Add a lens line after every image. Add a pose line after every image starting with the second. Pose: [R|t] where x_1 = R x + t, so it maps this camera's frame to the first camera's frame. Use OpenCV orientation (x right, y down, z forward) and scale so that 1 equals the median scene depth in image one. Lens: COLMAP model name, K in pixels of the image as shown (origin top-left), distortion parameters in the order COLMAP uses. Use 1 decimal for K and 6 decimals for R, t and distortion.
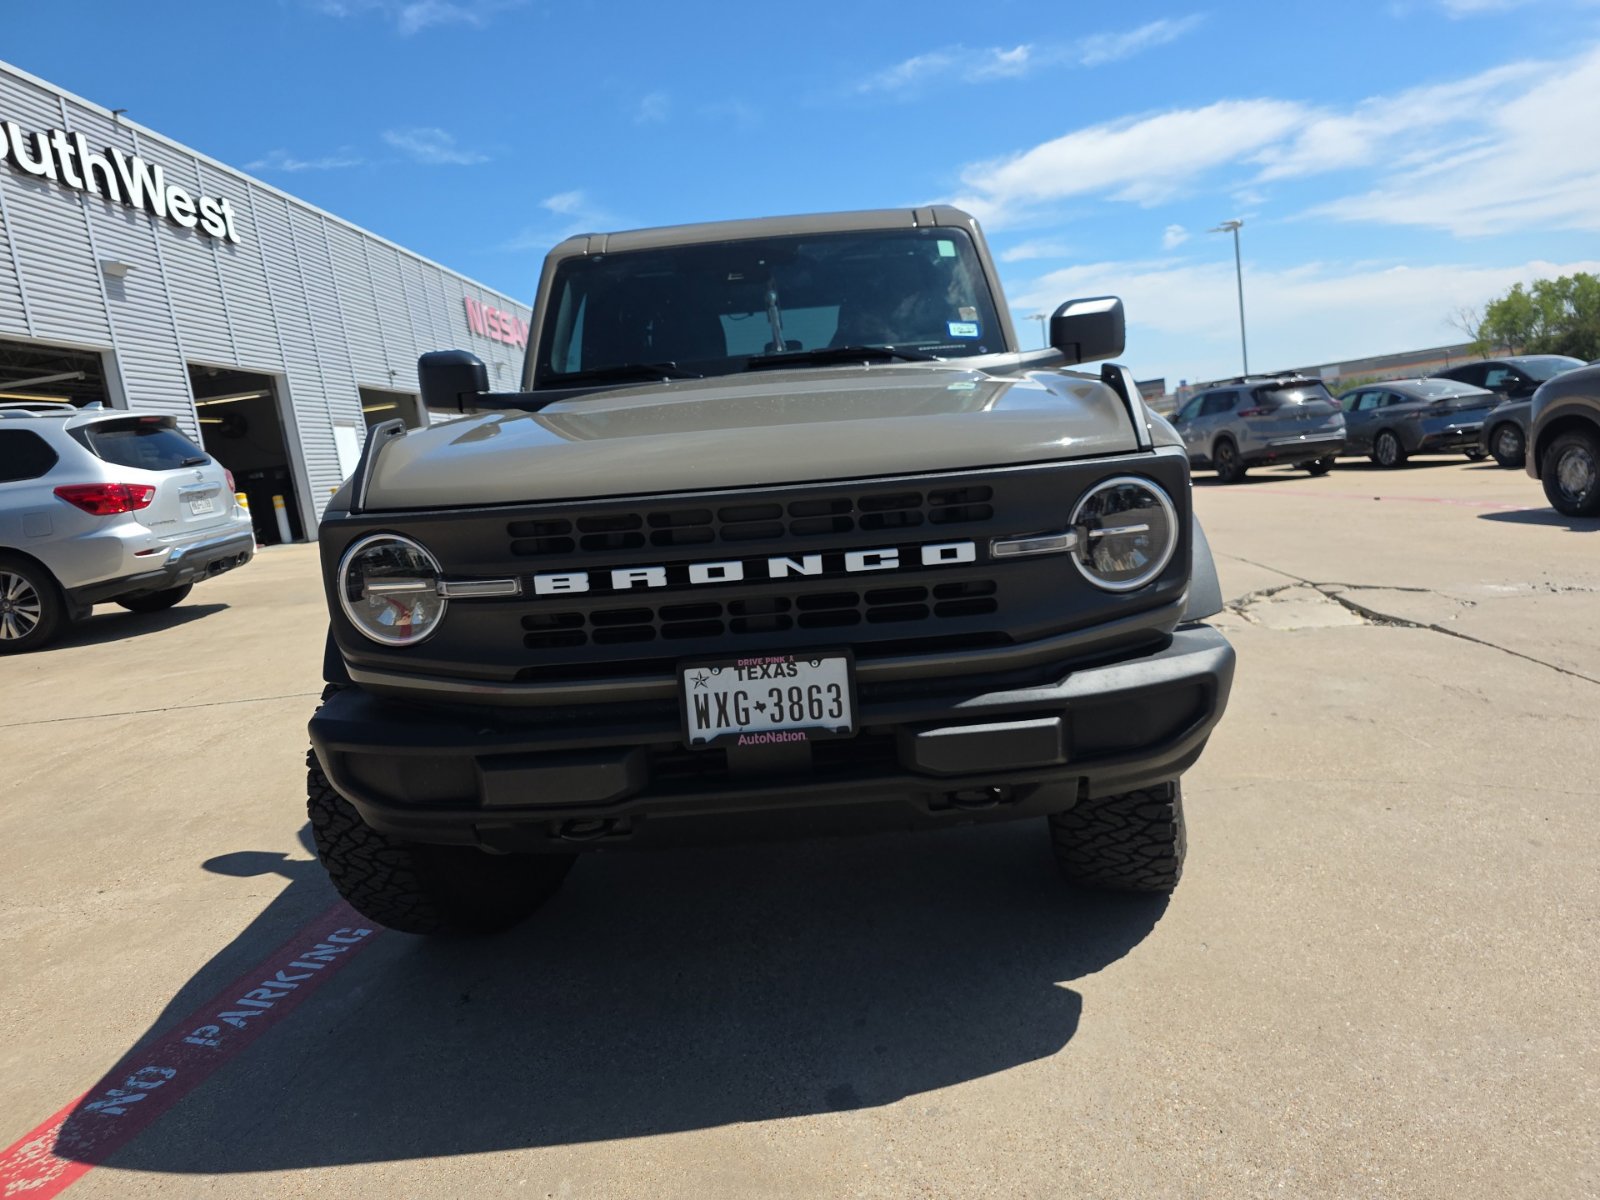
lens RADIAL K [[1075.3, 0, 815.9], [0, 1075.3, 596.6], [0, 0, 1]] dist [0.041658, -0.034725]
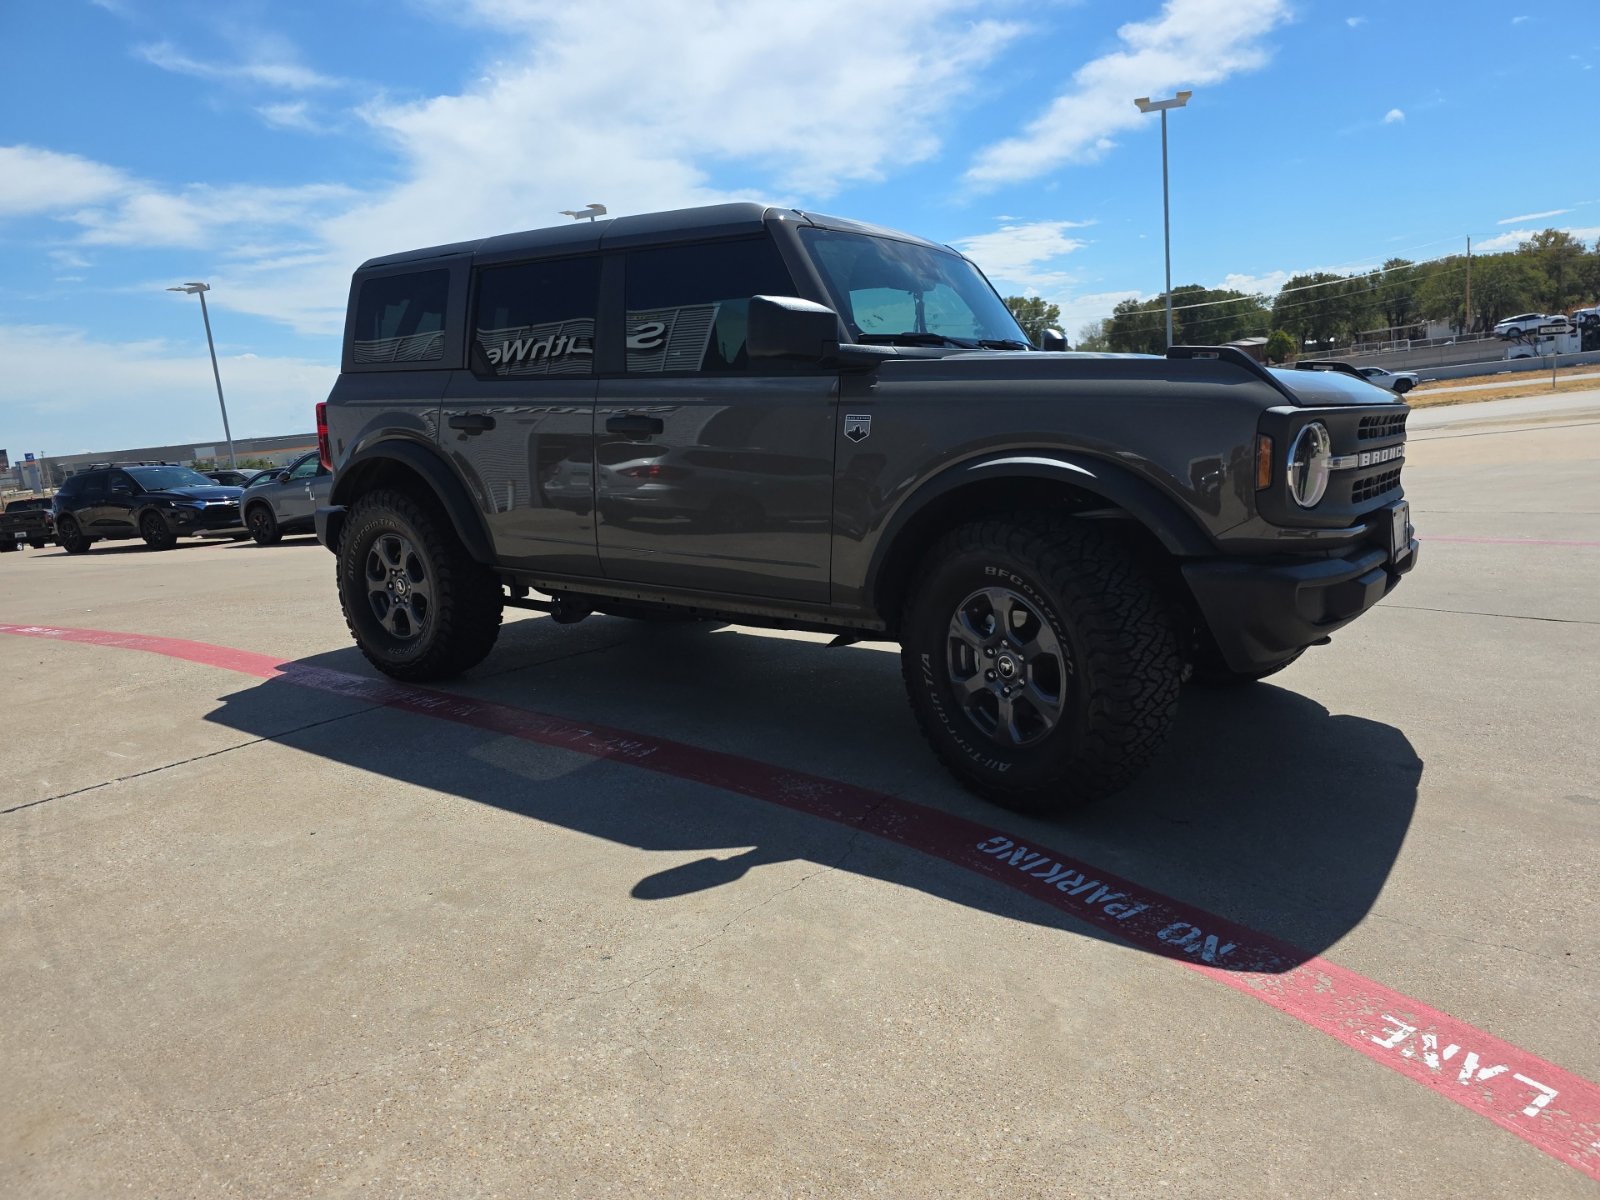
lens RADIAL K [[1075.3, 0, 810.1], [0, 1075.3, 604.8], [0, 0, 1]] dist [0.041658, -0.034725]
pose [[0.582588, -0.073766, 0.809413, -1.681196], [0.127857, 0.991791, -0.001640, 0.080737], [-0.802648, 0.104444, 0.587238, 0.644986]]
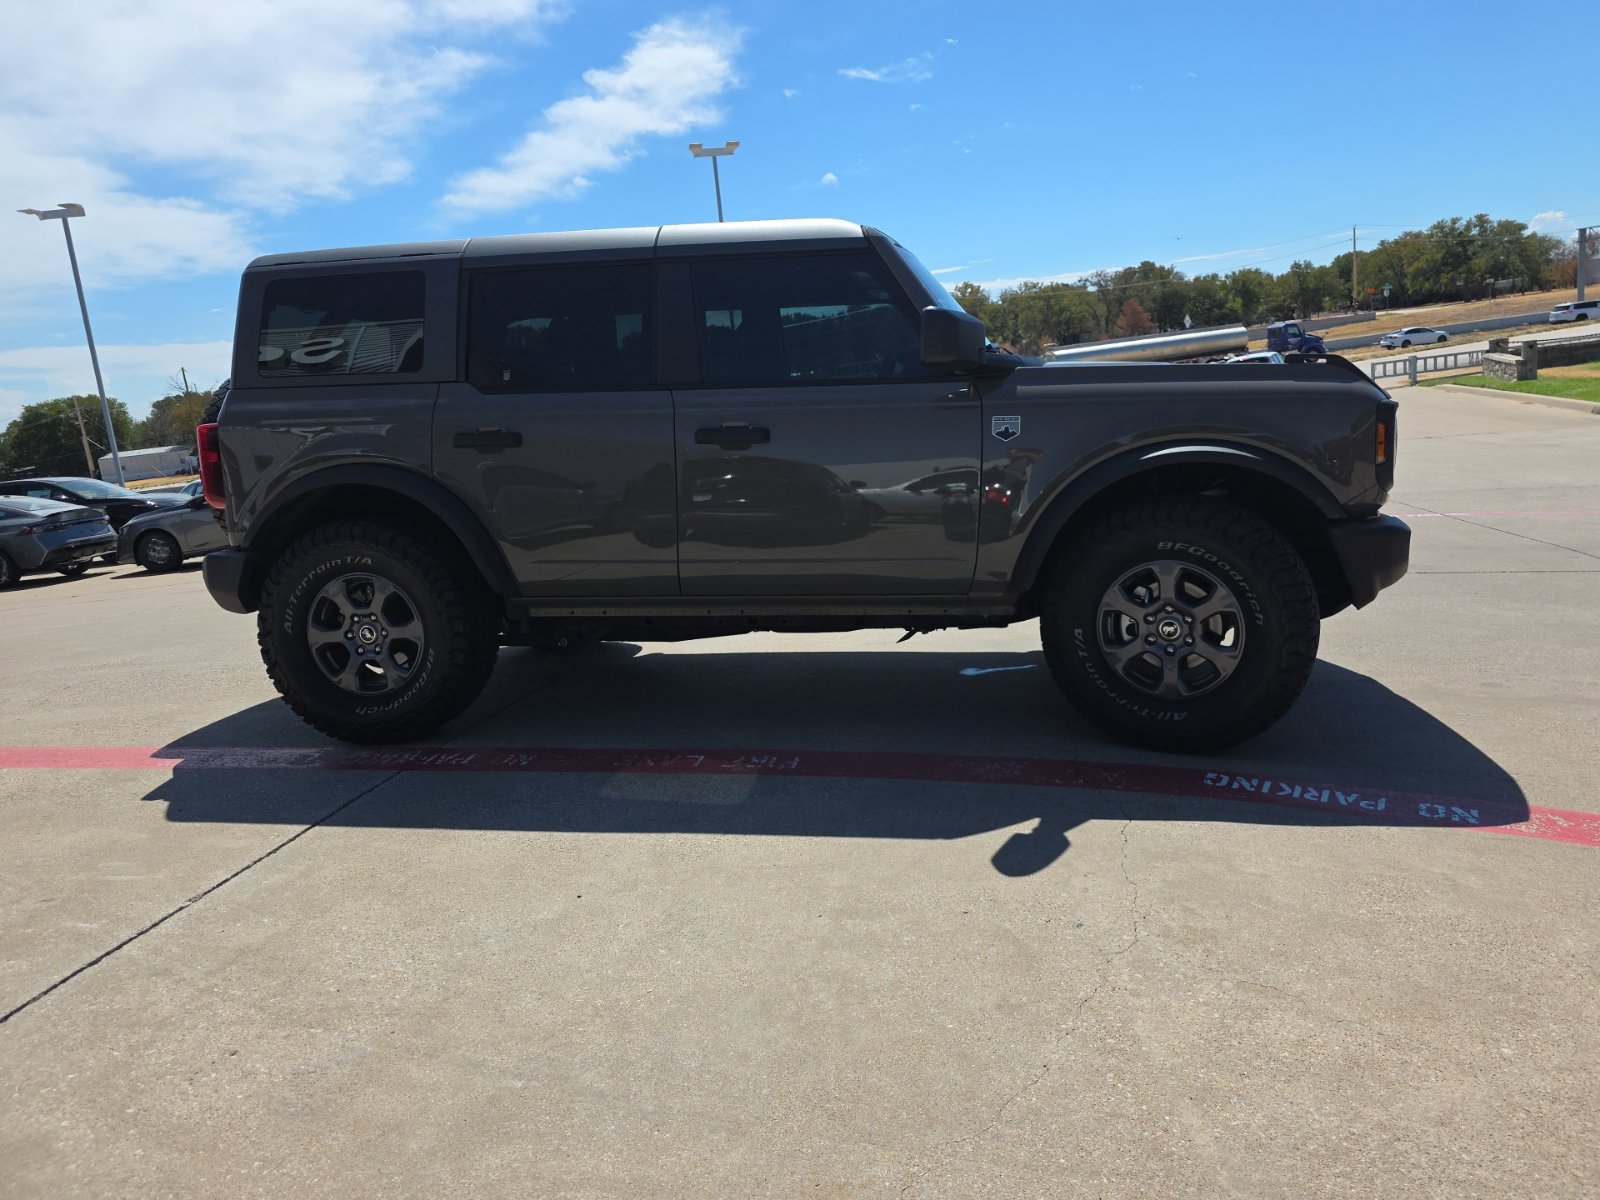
lens RADIAL K [[1075.3, 0, 812.1], [0, 1075.3, 587.3], [0, 0, 1]] dist [0.041658, -0.034725]
pose [[0.175709, -0.073049, 0.981728, -2.077059], [0.215440, 0.975923, 0.034057, -0.038013], [-0.960579, 0.205519, 0.187216, 1.450025]]
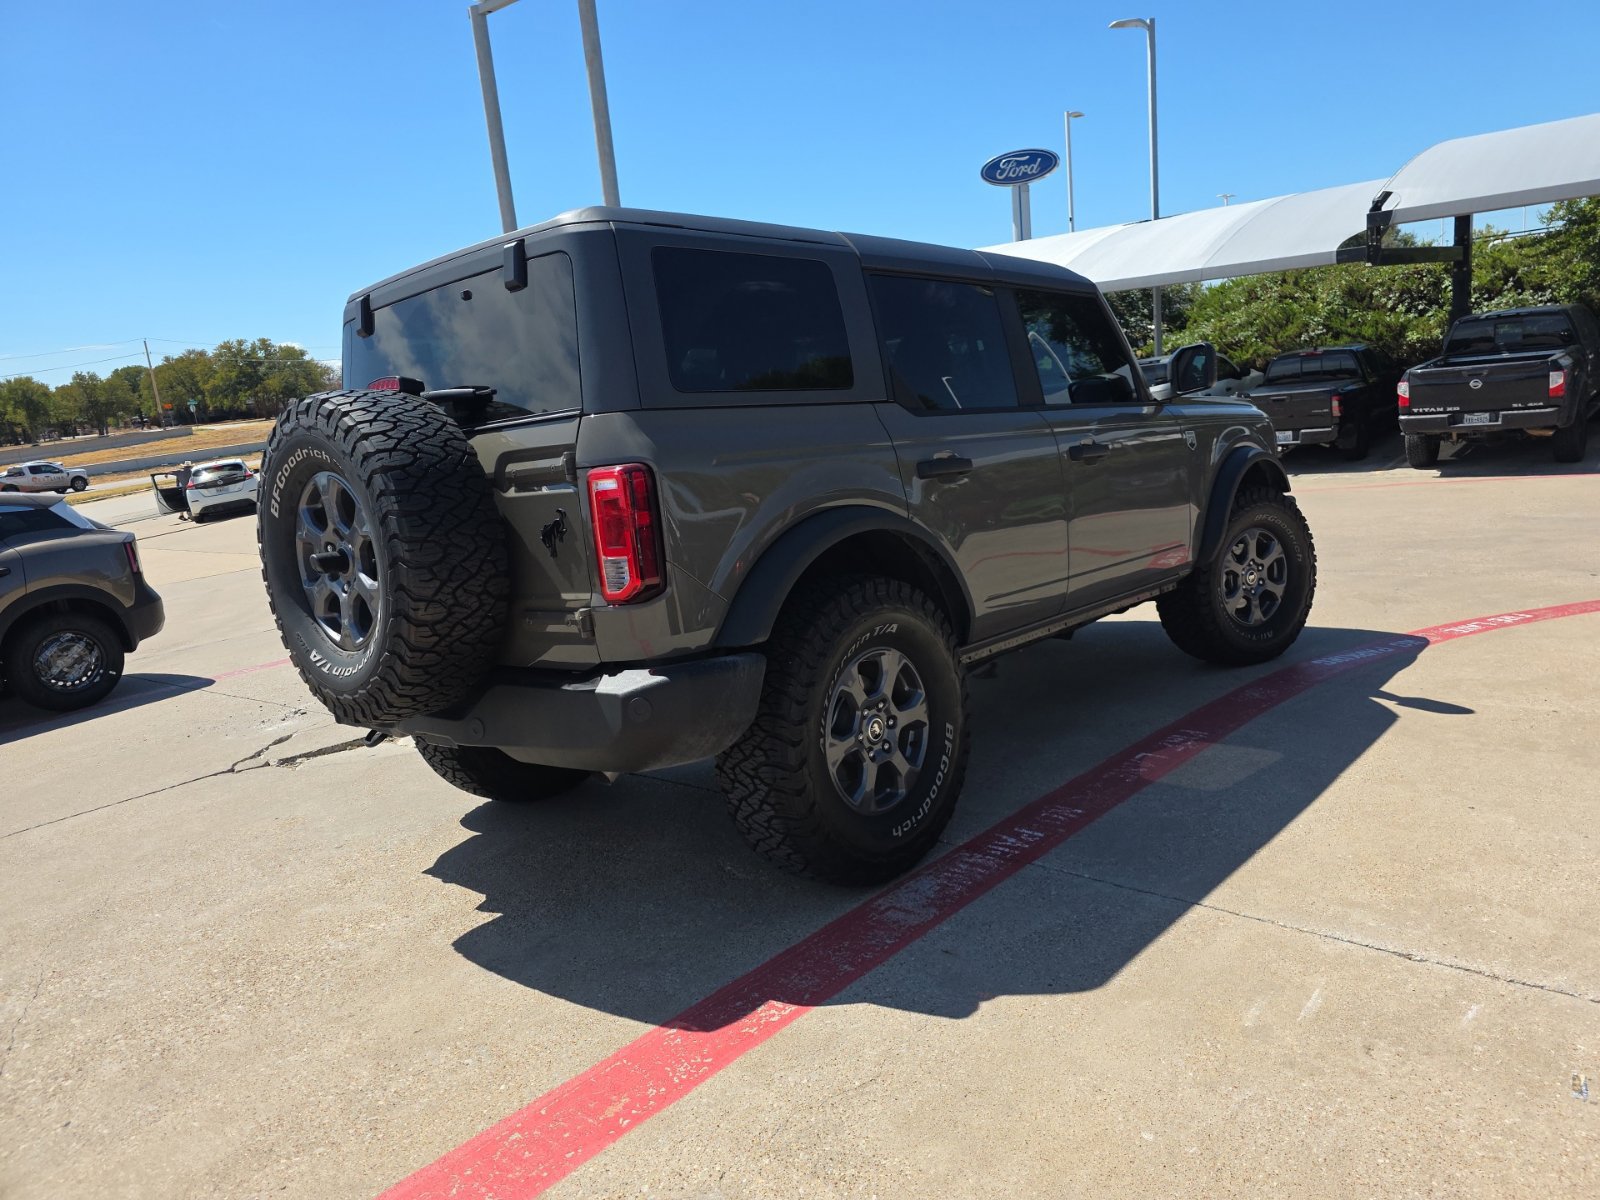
lens RADIAL K [[1075.3, 0, 819.8], [0, 1075.3, 593.3], [0, 0, 1]] dist [0.041658, -0.034725]
pose [[-0.731514, 0.067848, 0.678442, -1.313078], [0.283769, 0.935060, 0.212456, -0.526860], [-0.619969, 0.347936, -0.703263, 3.449032]]
